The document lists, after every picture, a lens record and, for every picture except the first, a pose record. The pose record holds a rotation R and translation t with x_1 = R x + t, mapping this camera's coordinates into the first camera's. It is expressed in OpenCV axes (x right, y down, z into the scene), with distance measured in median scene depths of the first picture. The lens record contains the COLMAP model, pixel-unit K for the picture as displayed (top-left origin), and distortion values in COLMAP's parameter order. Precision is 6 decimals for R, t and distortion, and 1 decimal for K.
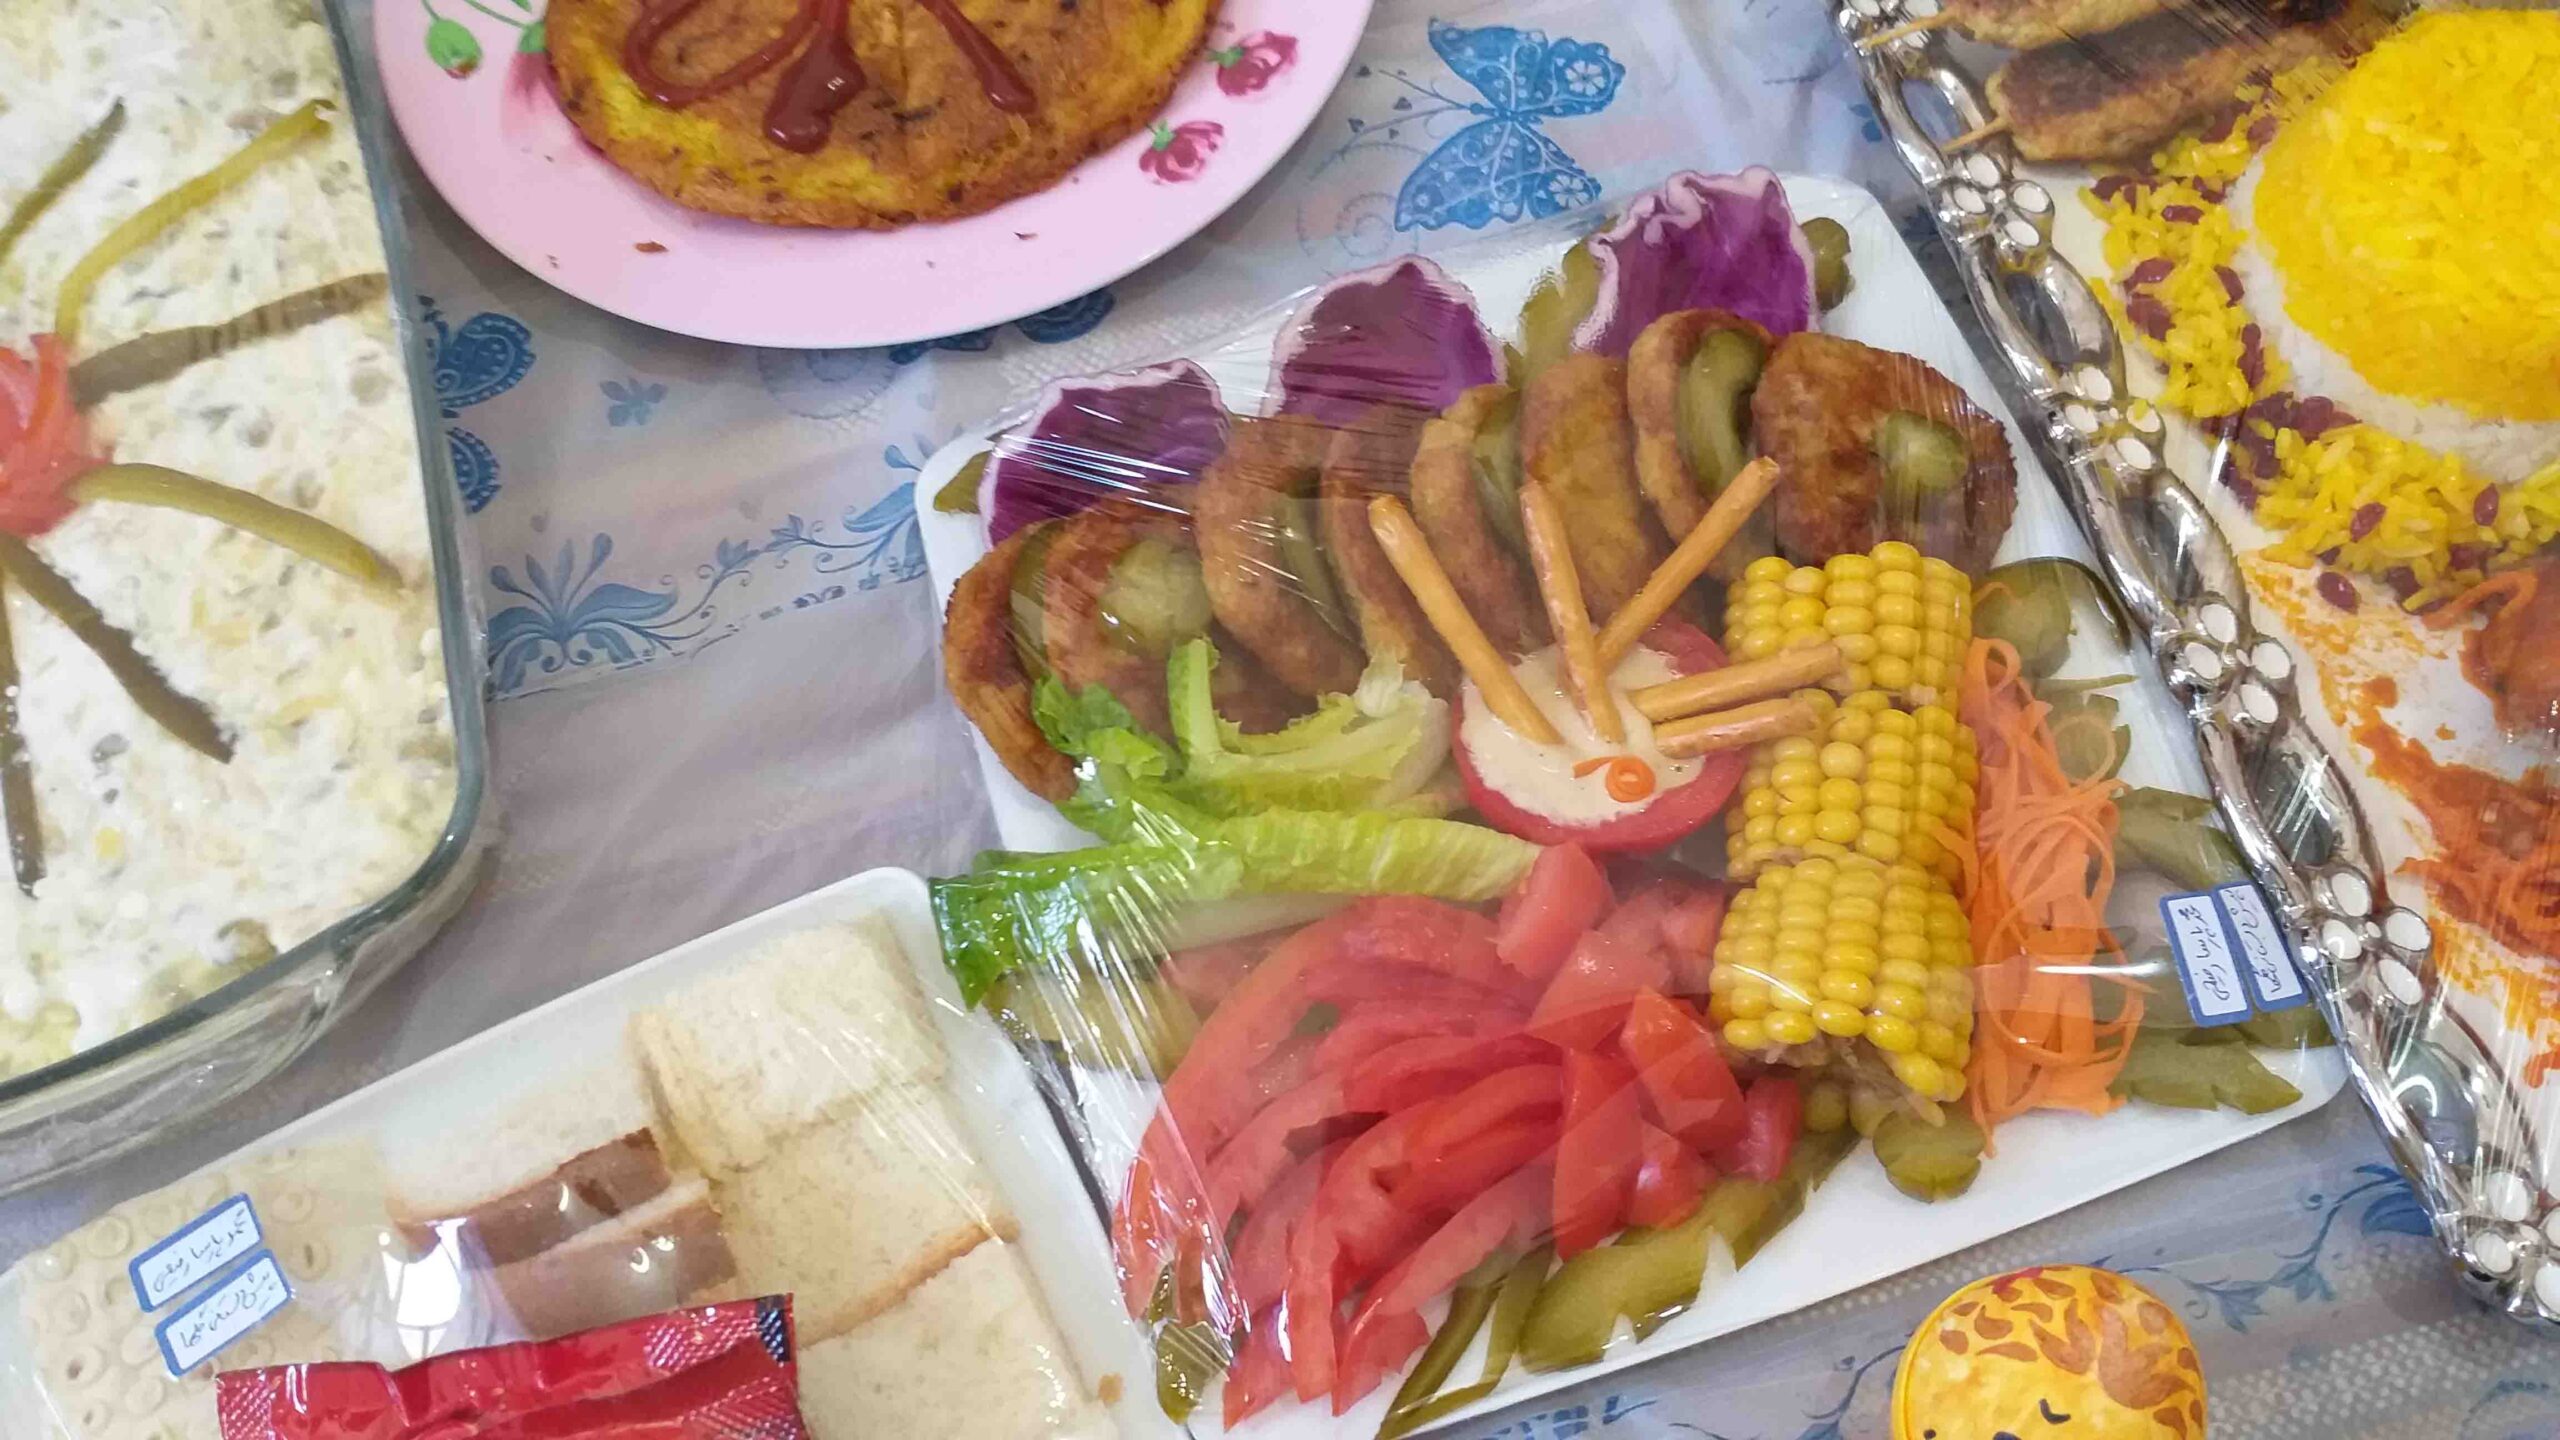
lens RADIAL K [[2006.5, 0, 1280.0], [0, 2006.5, 720.0], [0, 0, 1]] dist [0.037327, -0.001121]
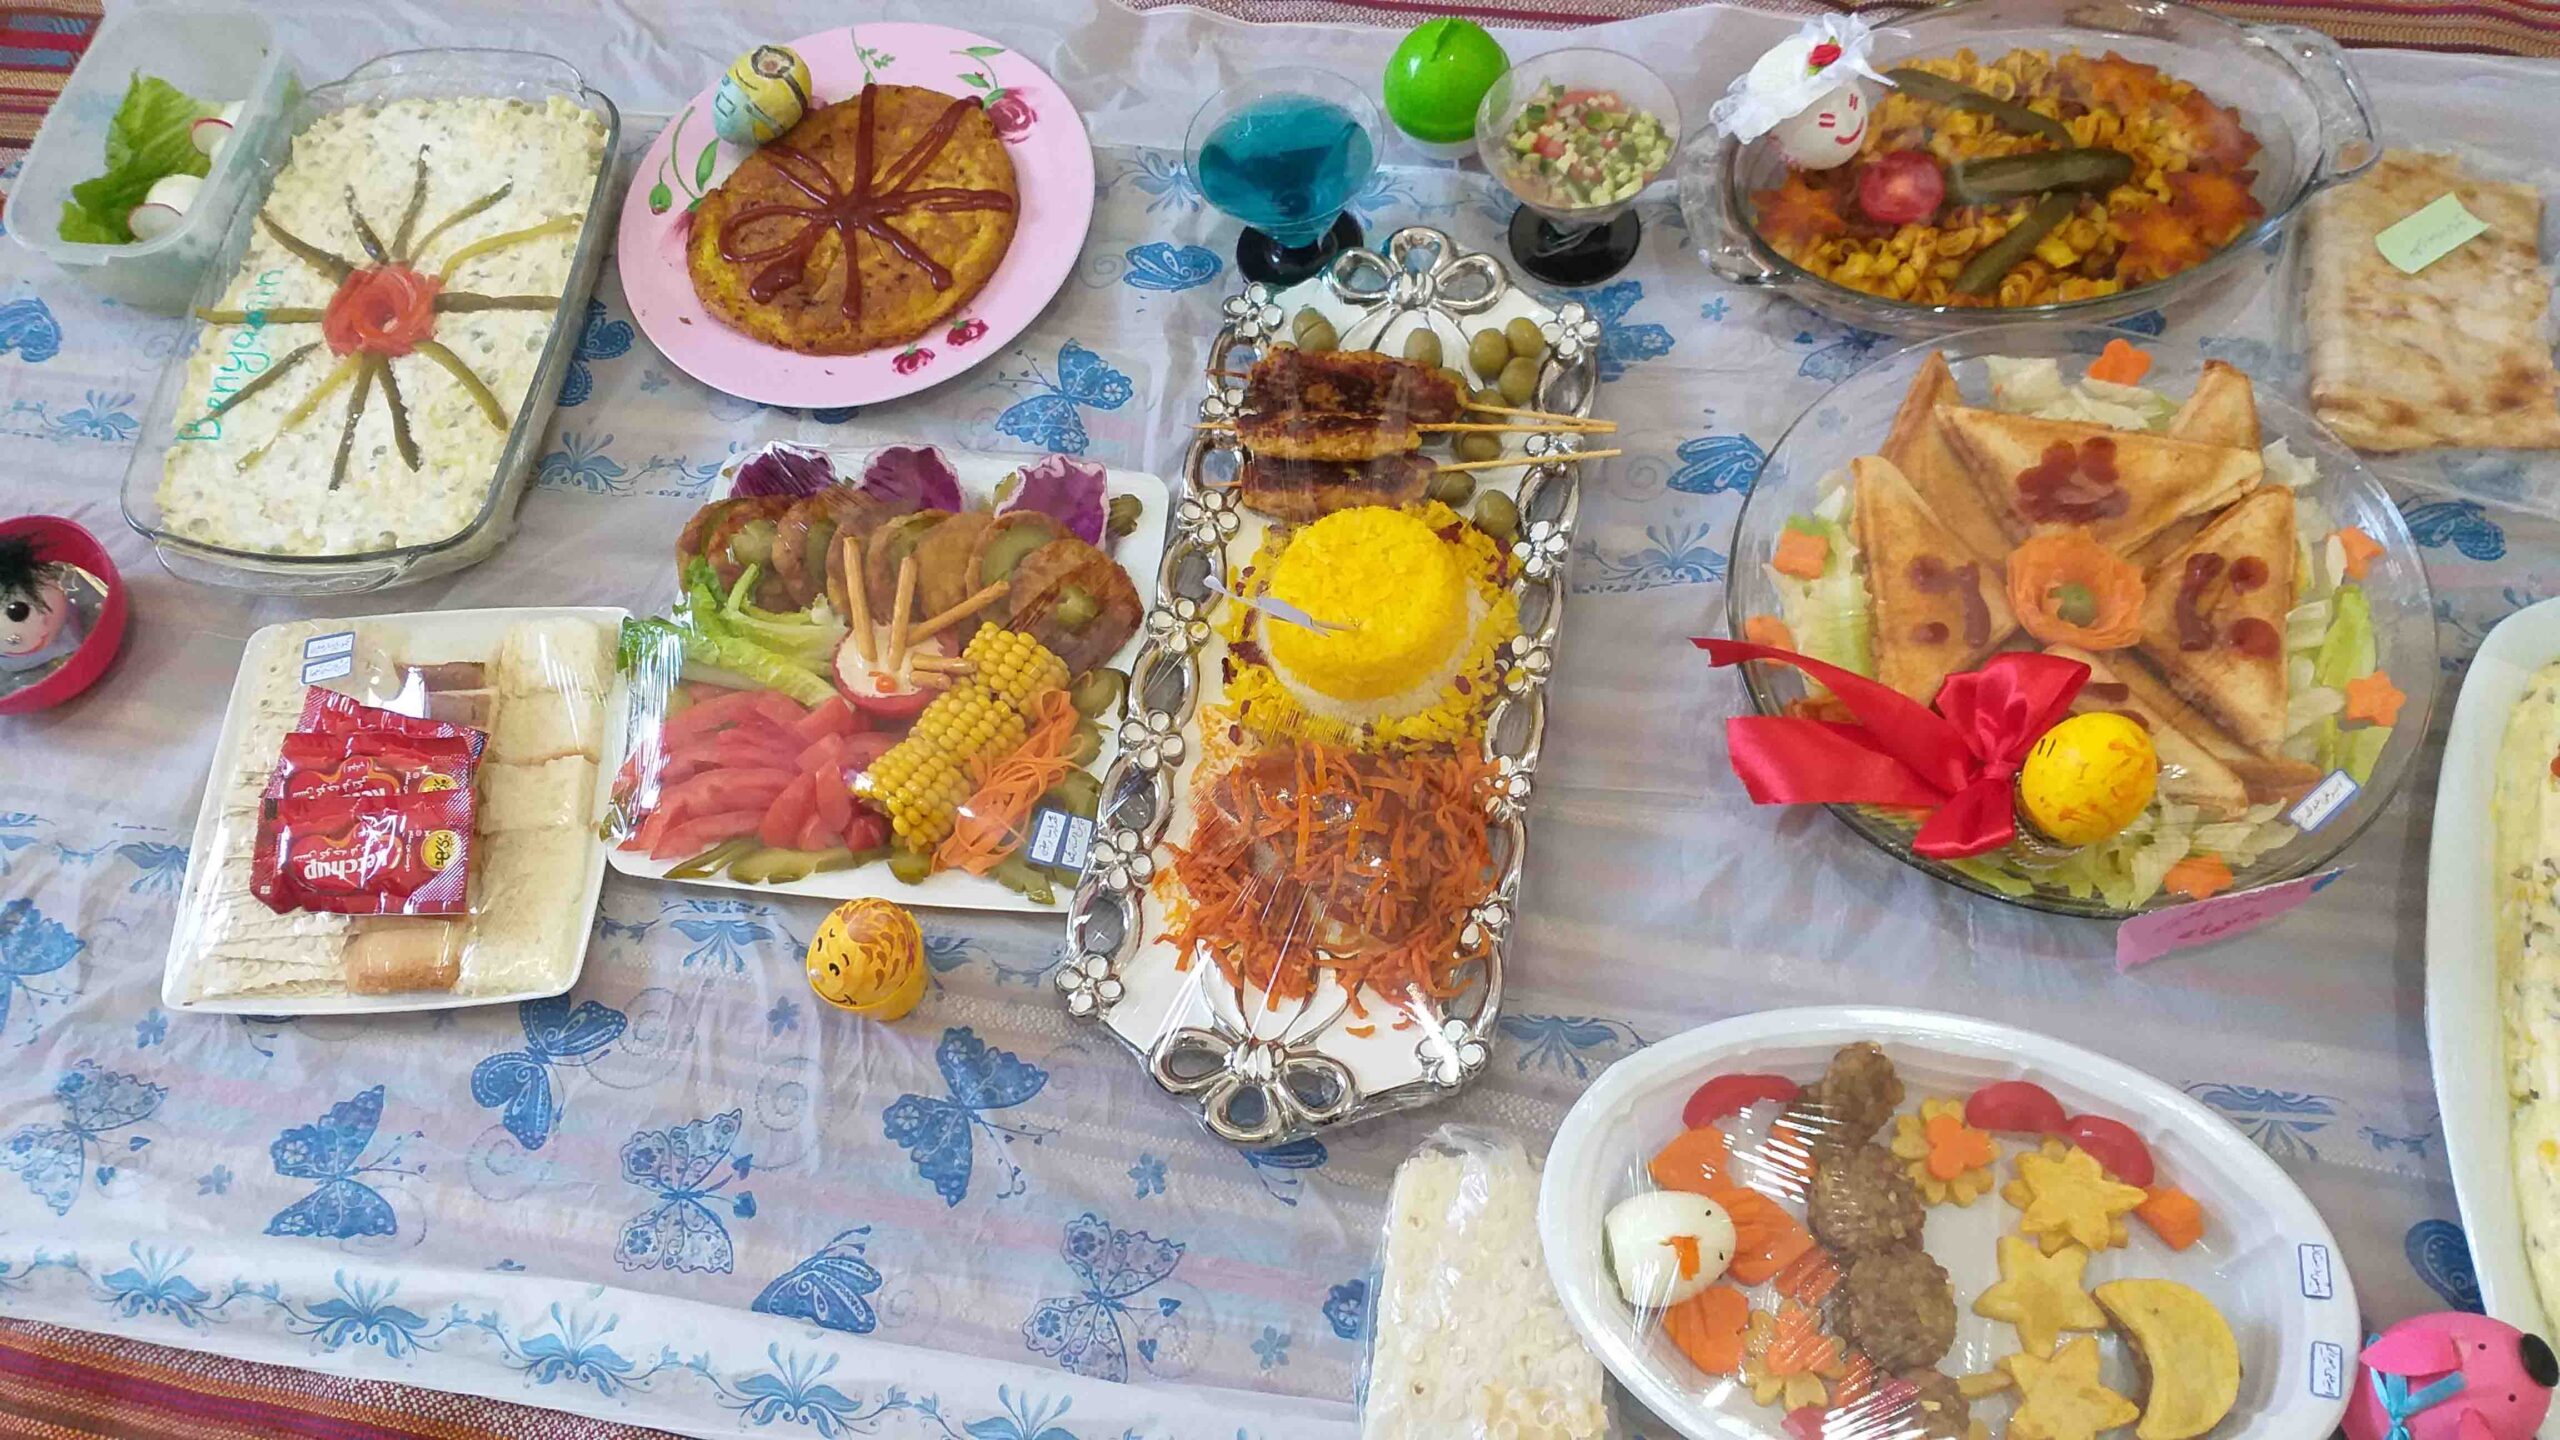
lens RADIAL K [[2037.1, 0, 1290.6], [0, 2037.1, 711.4], [0, 0, 1]] dist [0.126274, -0.231375]
pose [[0.899111, 0.372700, -0.229552, 1.089355], [-0.372752, 0.926848, 0.044829, -0.211460], [0.229468, 0.045260, 0.972263, -1.155594]]
